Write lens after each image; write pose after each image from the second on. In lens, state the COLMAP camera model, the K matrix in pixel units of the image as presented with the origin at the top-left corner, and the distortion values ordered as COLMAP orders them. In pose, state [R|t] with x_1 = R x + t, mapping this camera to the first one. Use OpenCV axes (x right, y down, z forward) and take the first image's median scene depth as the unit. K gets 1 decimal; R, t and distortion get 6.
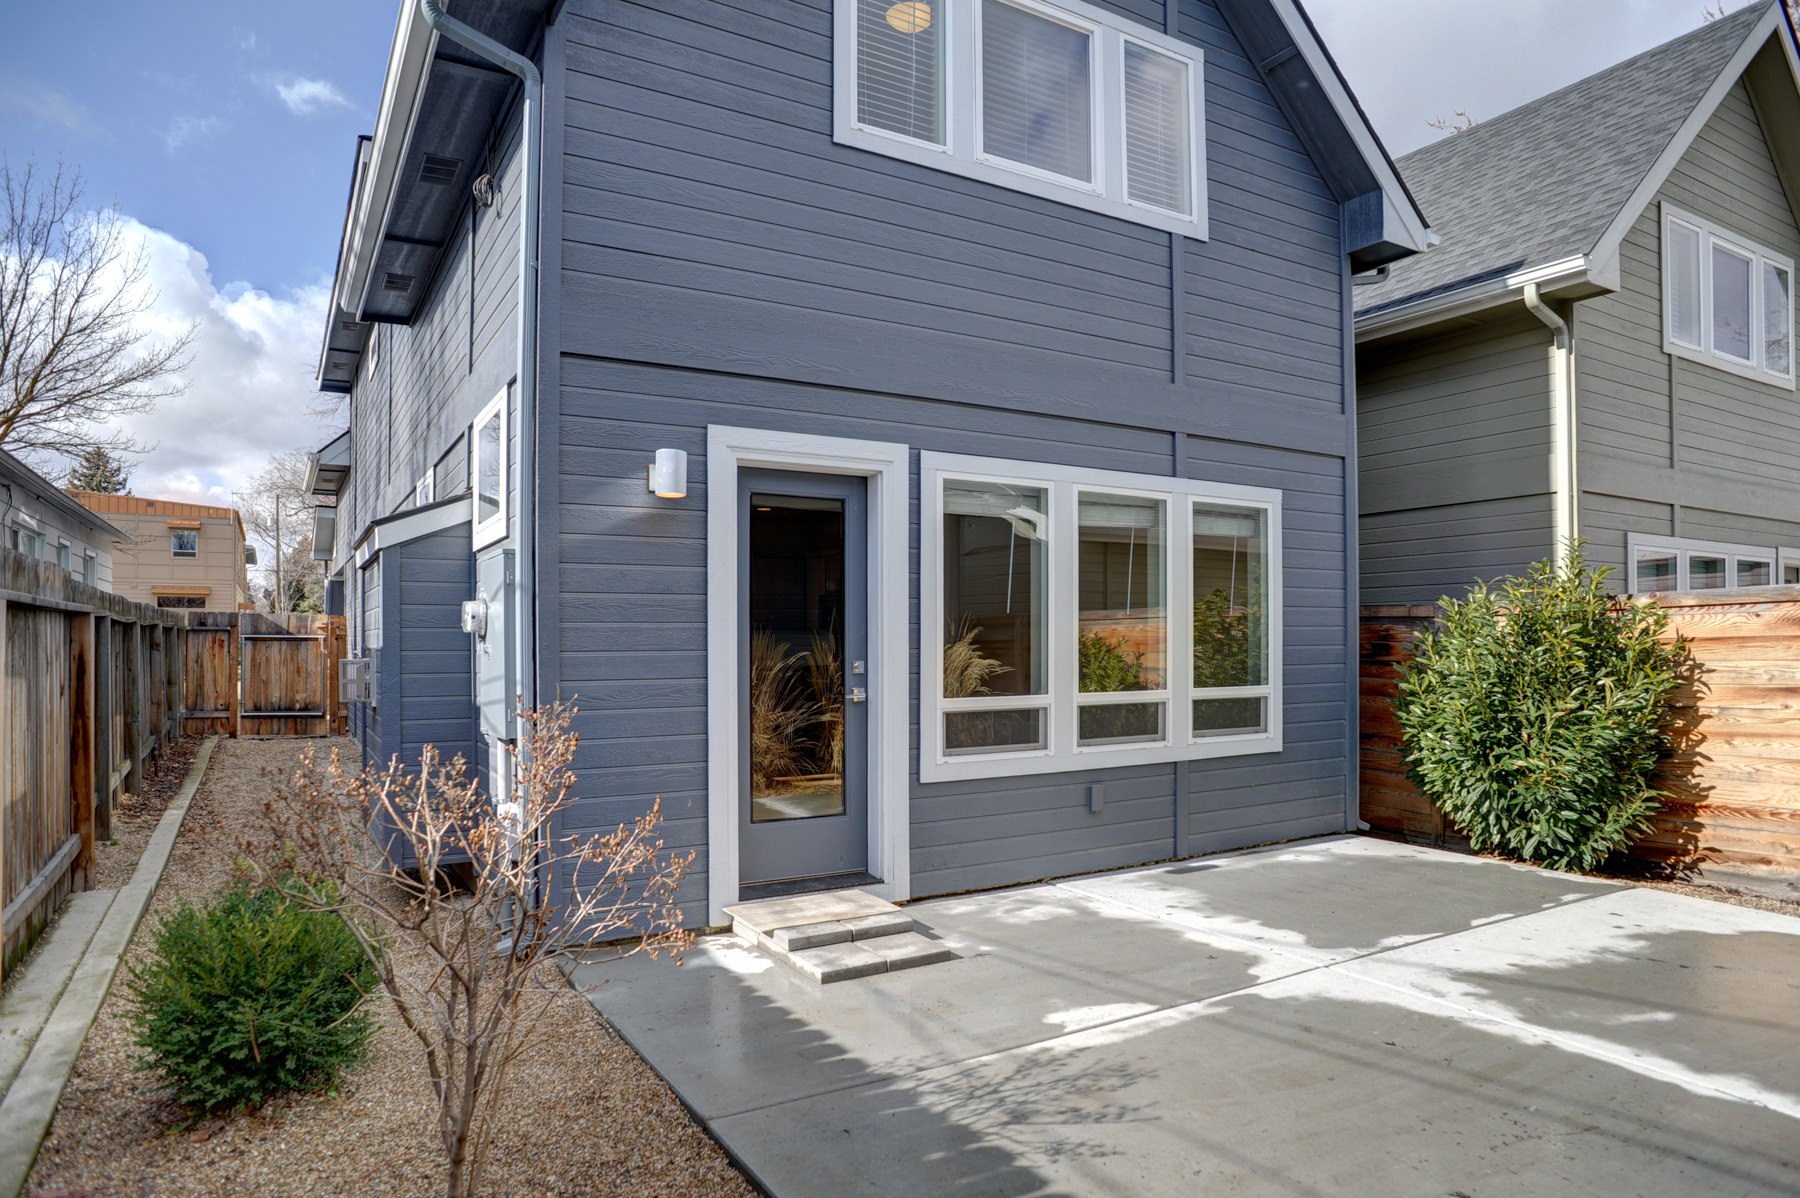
lens RADIAL K [[1063.1, 0, 901.7], [0, 1063.1, 632.7], [0, 0, 1]] dist [-0.037963, 0.000593]
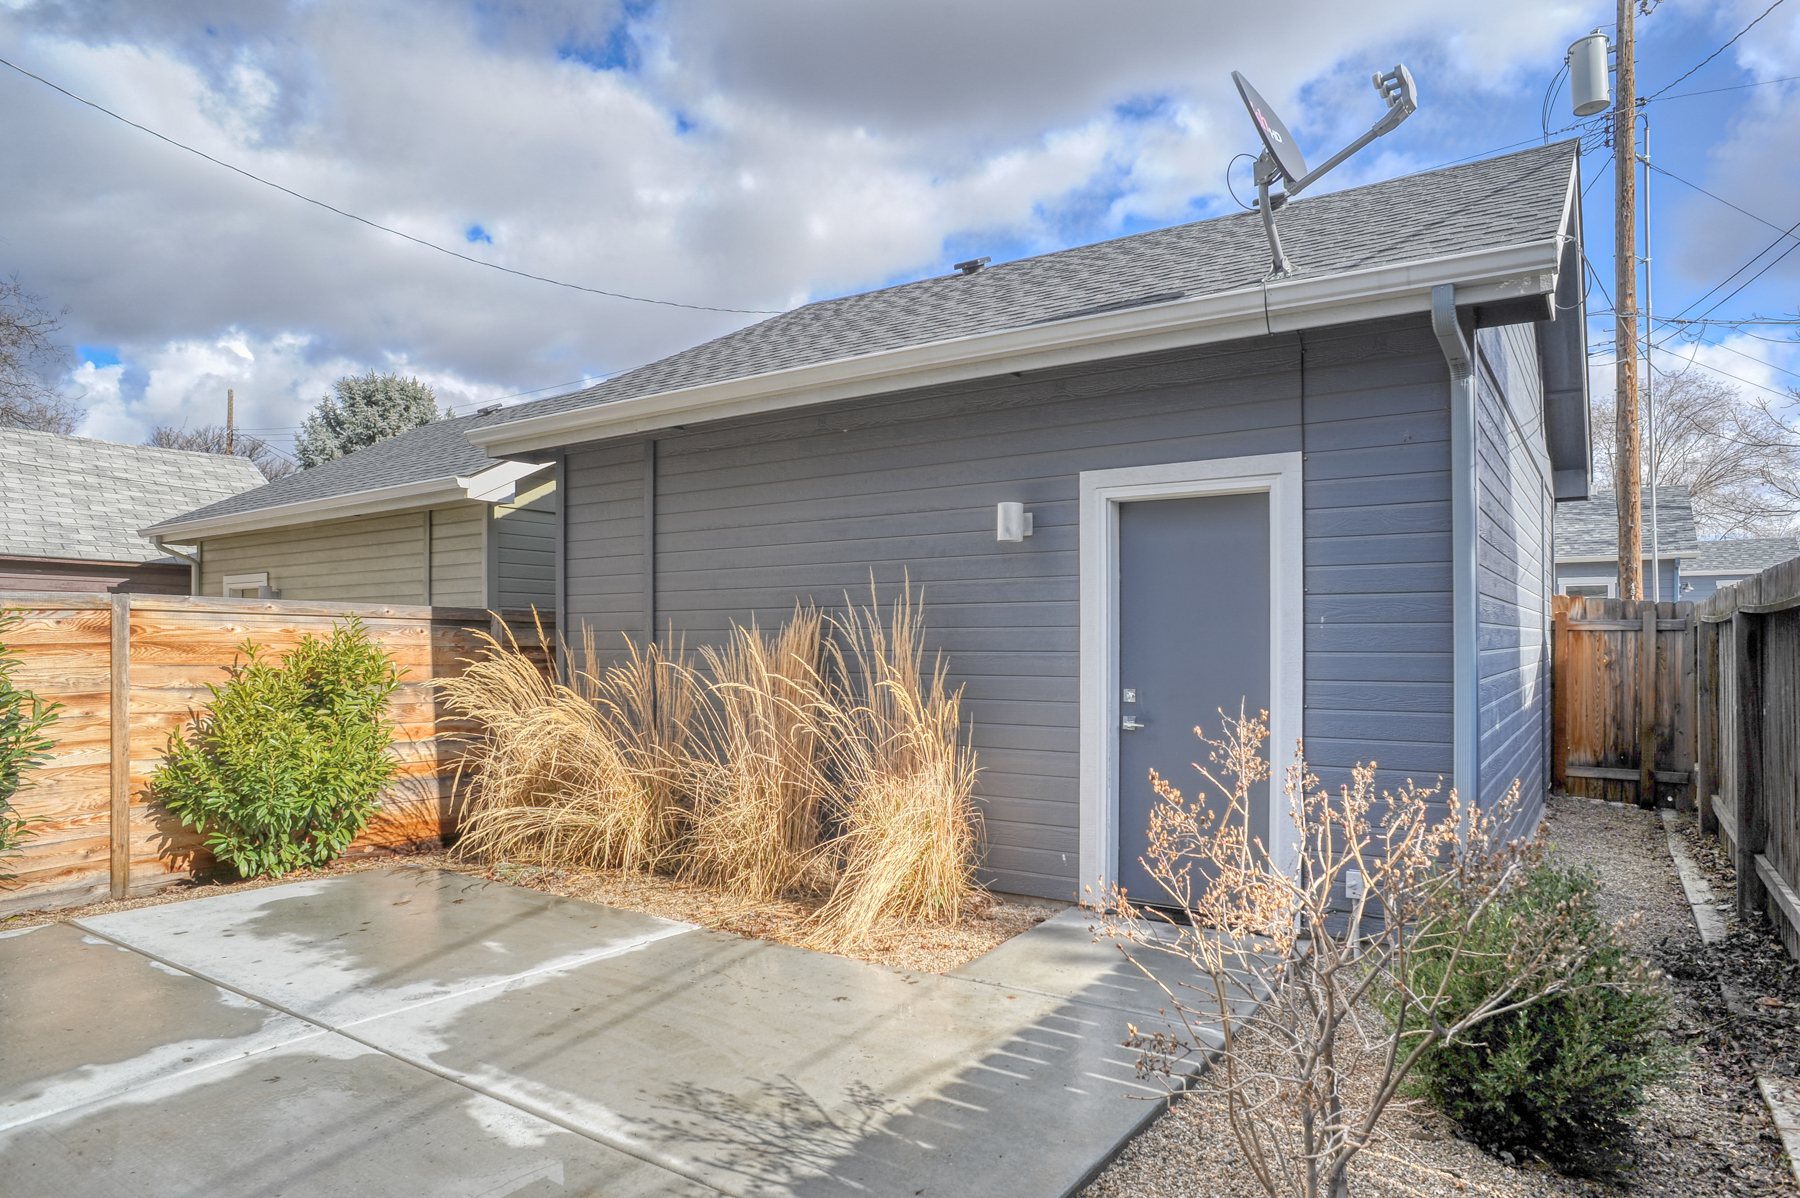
lens RADIAL K [[1089.5, 0, 944.4], [0, 1089.5, 634.6], [0, 0, 1]] dist [-0.026461, 0.001062]
pose [[-0.426203, 0.005696, 0.904610, -0.684095], [-0.002349, 0.999970, -0.007403, 0.000360], [-0.904625, -0.005280, -0.426176, 1.041230]]
